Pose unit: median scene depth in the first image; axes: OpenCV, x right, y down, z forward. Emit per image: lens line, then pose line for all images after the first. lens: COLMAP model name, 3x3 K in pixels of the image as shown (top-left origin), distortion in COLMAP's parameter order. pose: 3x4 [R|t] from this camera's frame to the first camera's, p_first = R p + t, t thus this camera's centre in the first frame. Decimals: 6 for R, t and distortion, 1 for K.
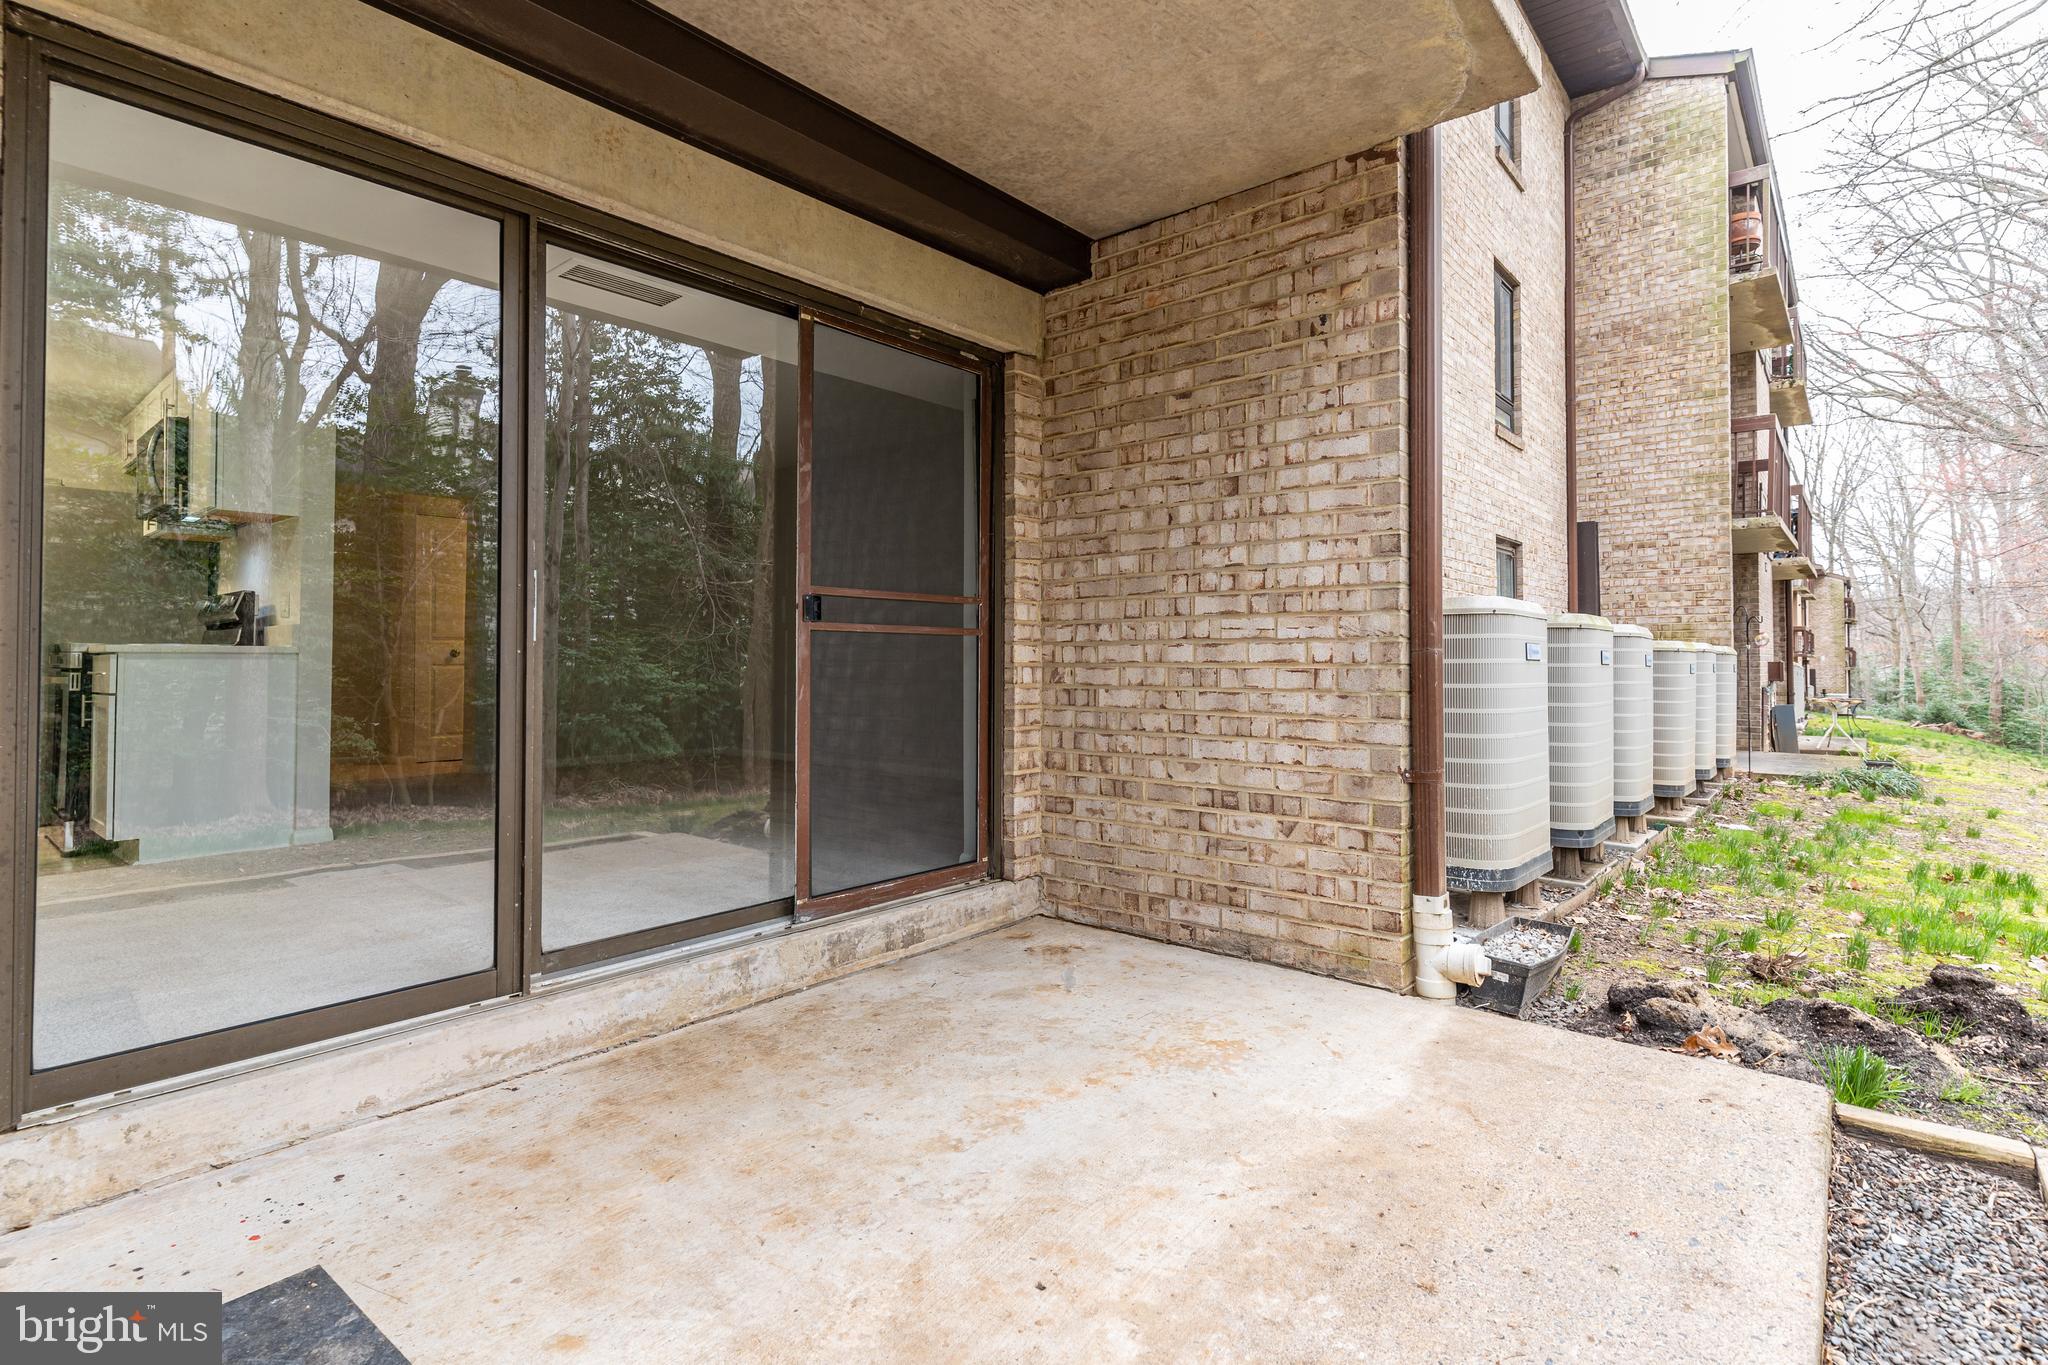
lens RADIAL K [[976.4, 0, 996.6], [0, 976.4, 632.0], [0, 0, 1]] dist [0.004723, -0.003826]
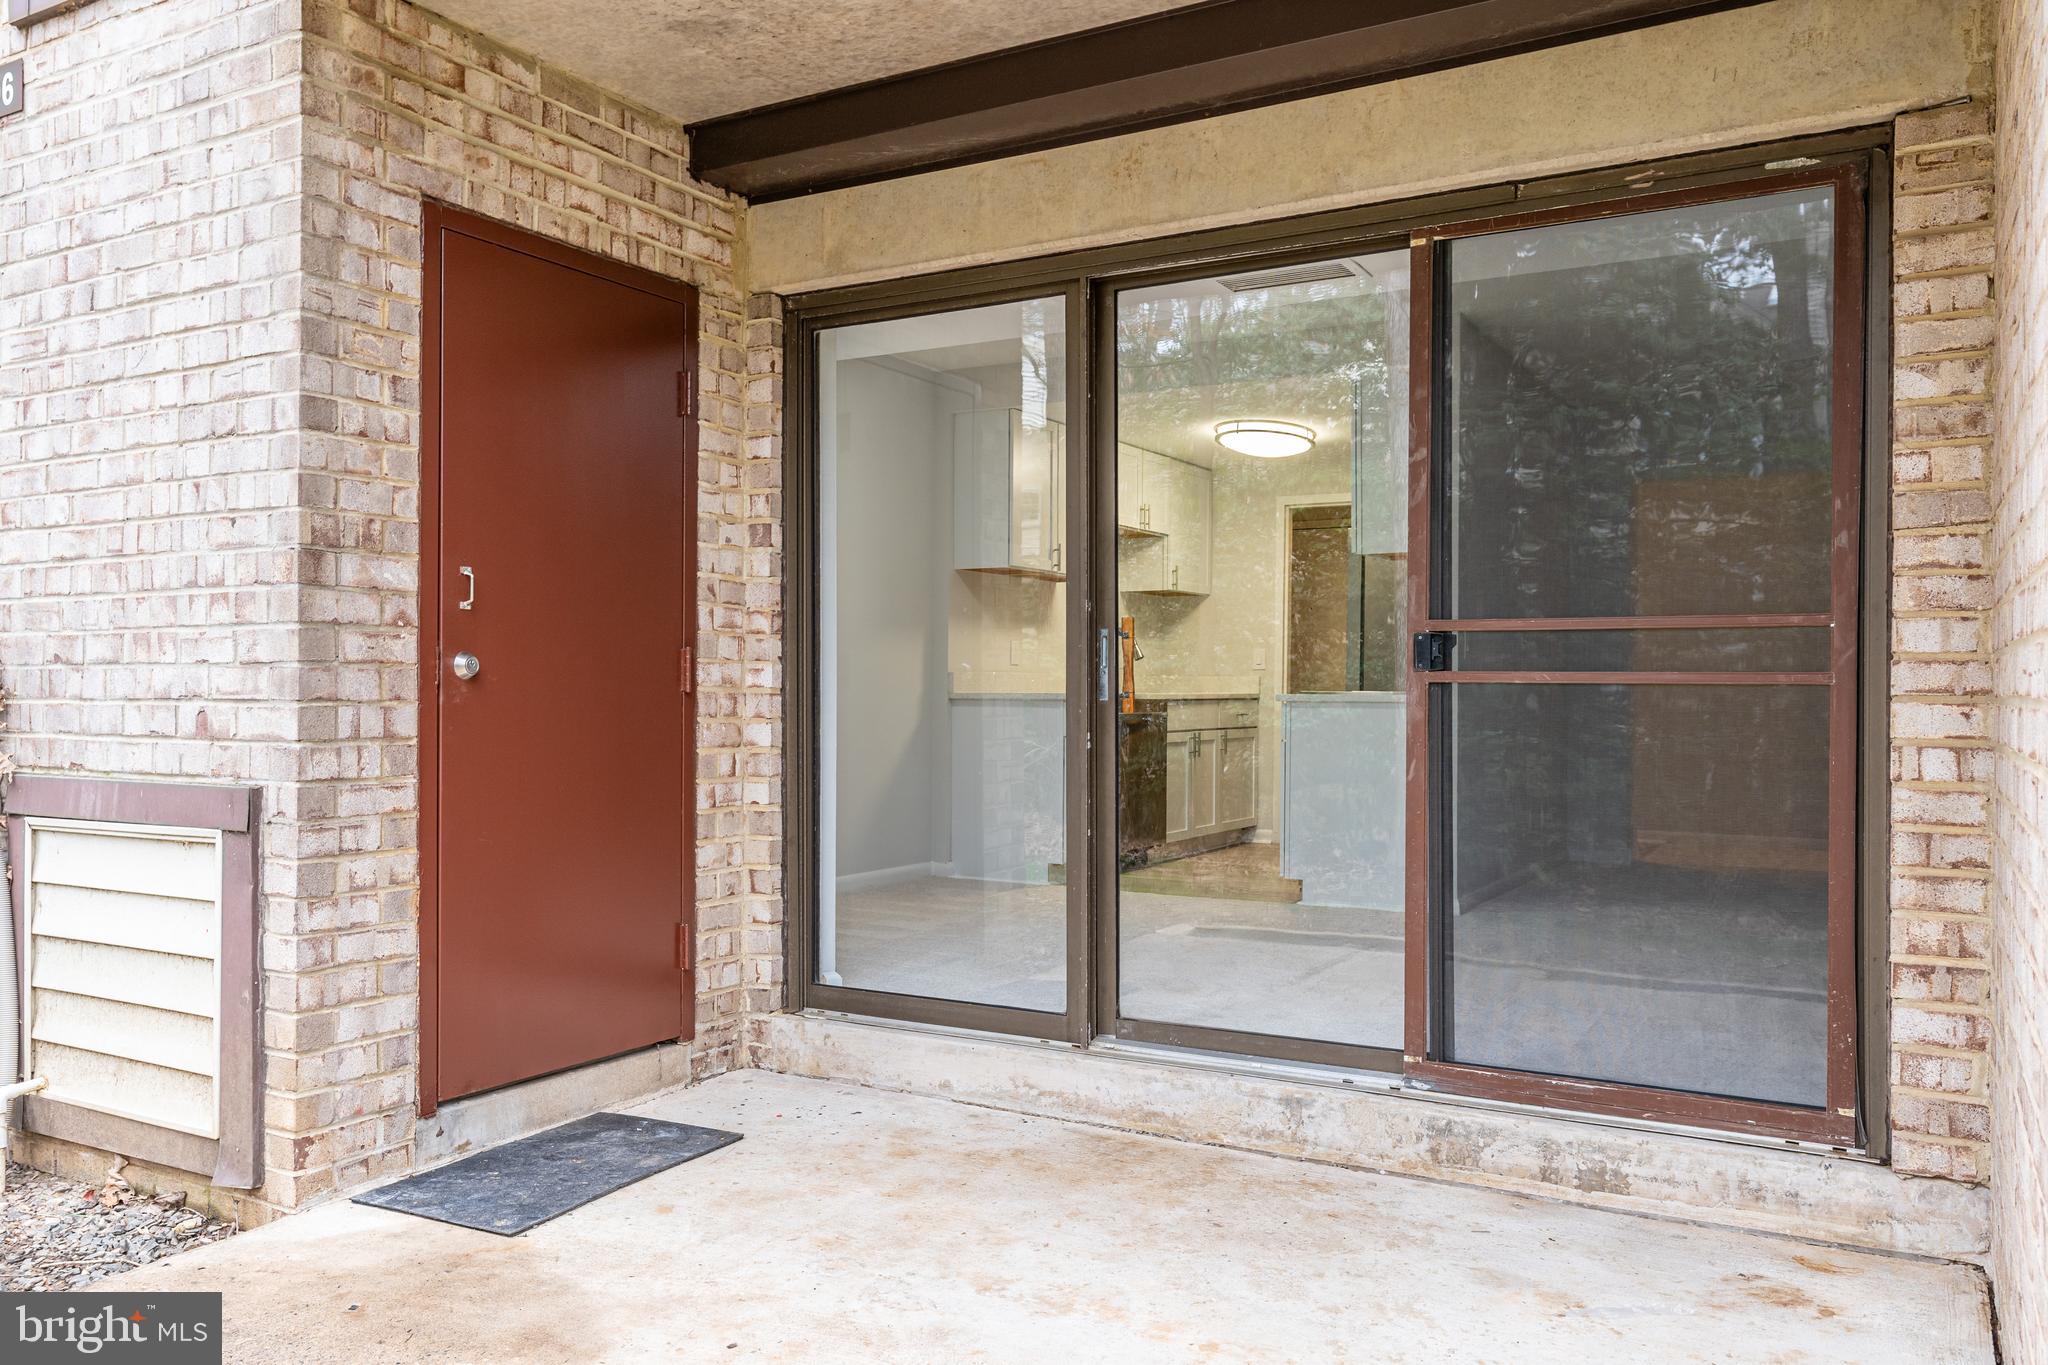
lens RADIAL K [[1520.5, 0, 1035.6], [0, 1520.5, 675.3], [0, 0, 1]] dist [-0.005966, 0.003272]
pose [[0.212838, -0.008168, -0.977053, 0.856252], [0.023561, 0.999717, -0.003225, -0.010779], [0.976803, -0.022334, 0.212970, 0.504736]]
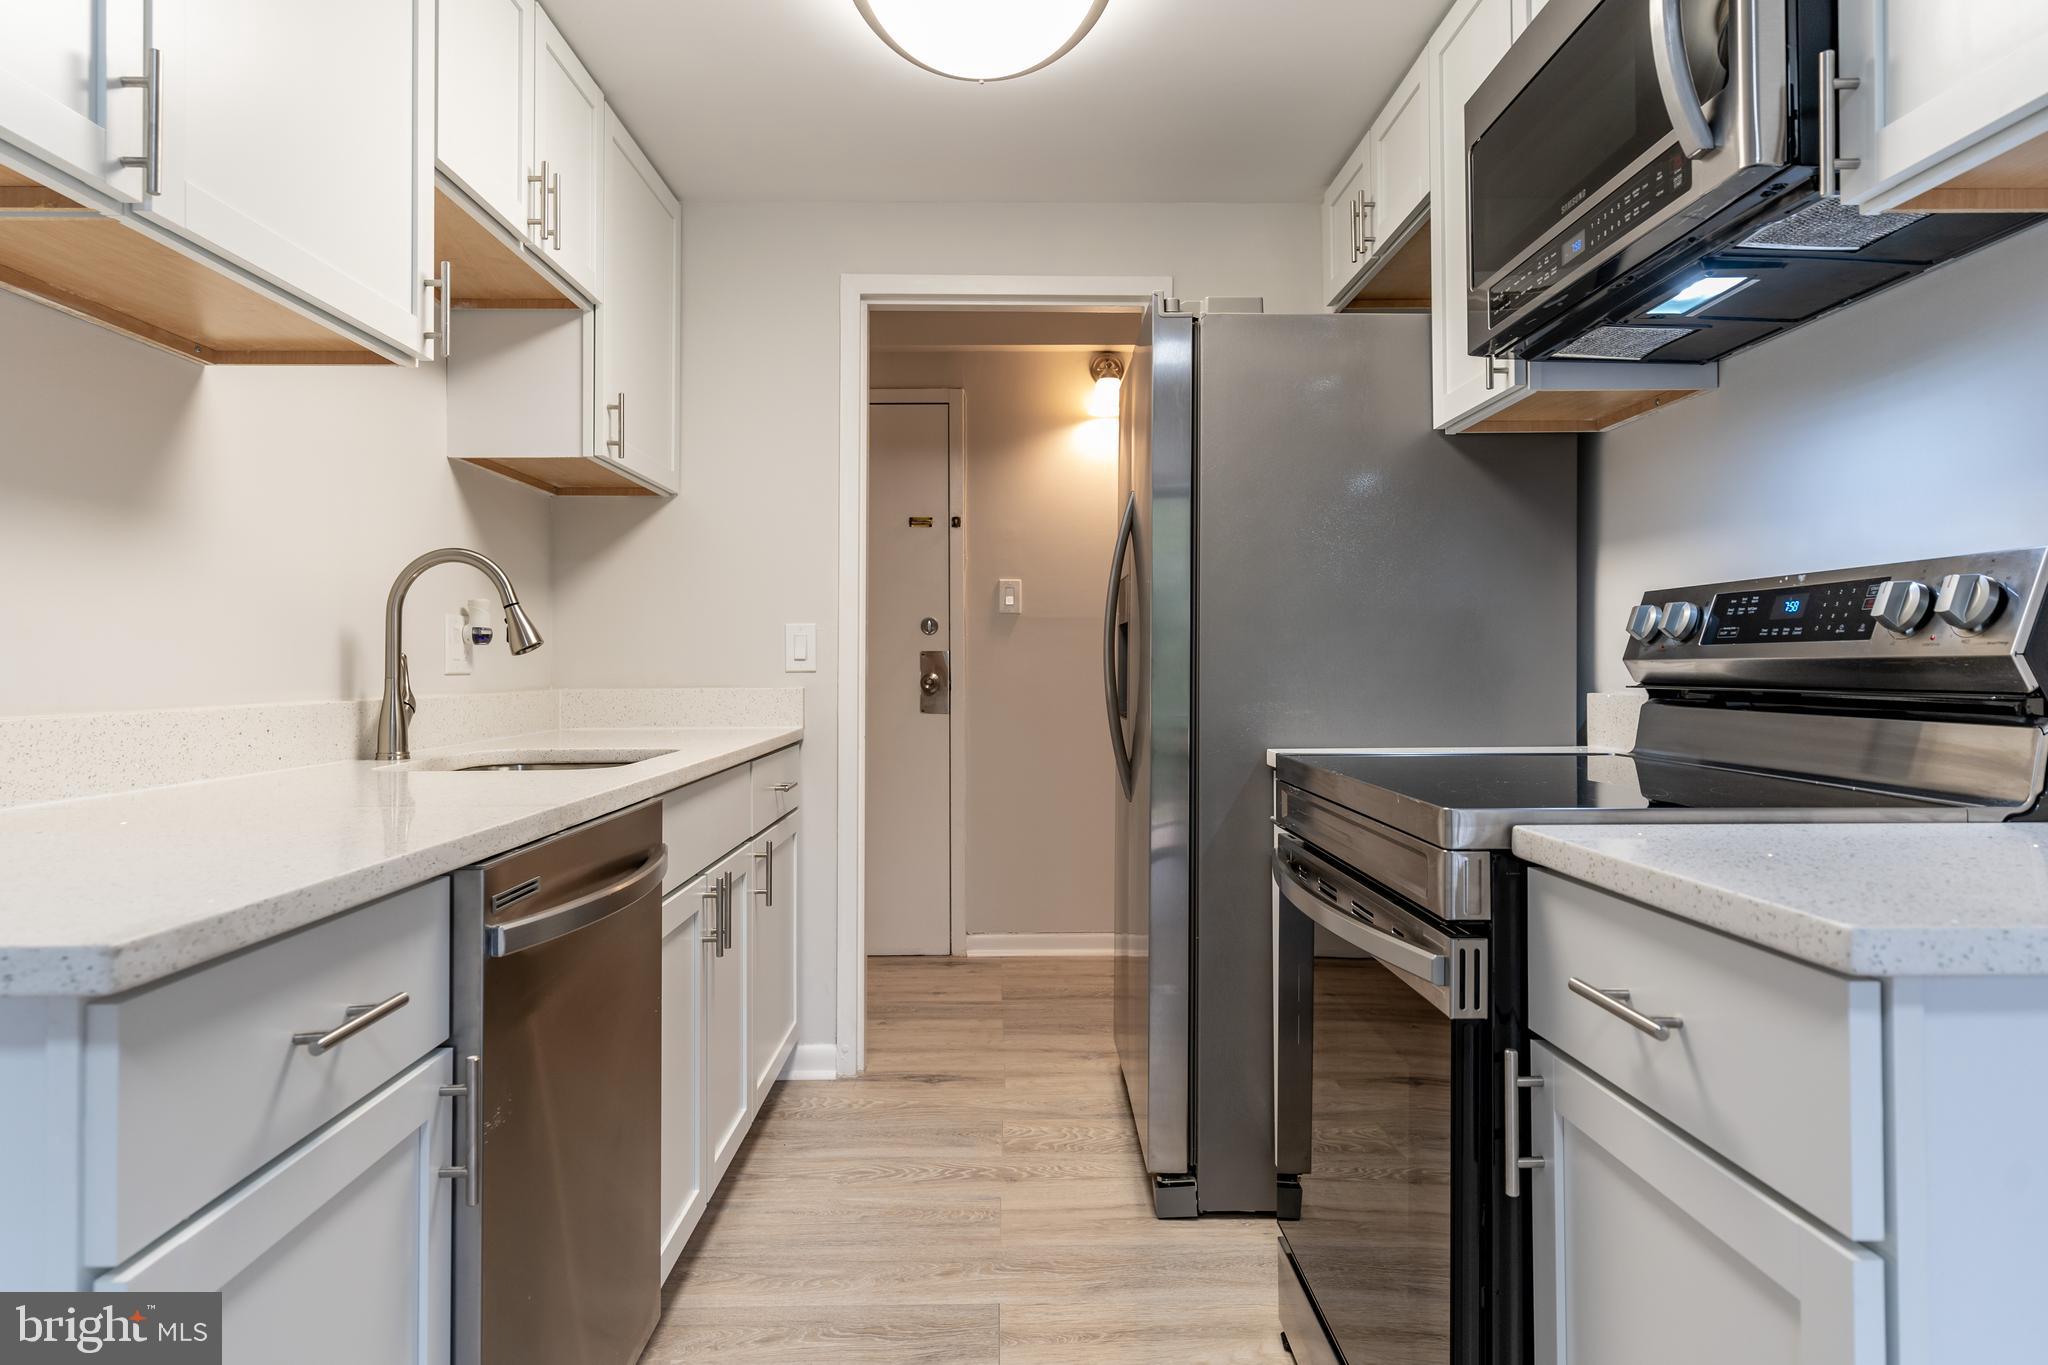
lens RADIAL K [[1223.3, 0, 1024.9], [0, 1223.3, 646.8], [0, 0, 1]] dist [0.001379, -0.002560]
pose [[0.680233, -0.014303, -0.732857, -1.091390], [0.025391, 0.999669, 0.004057, -0.041887], [0.732556, -0.021368, 0.680371, 1.008693]]
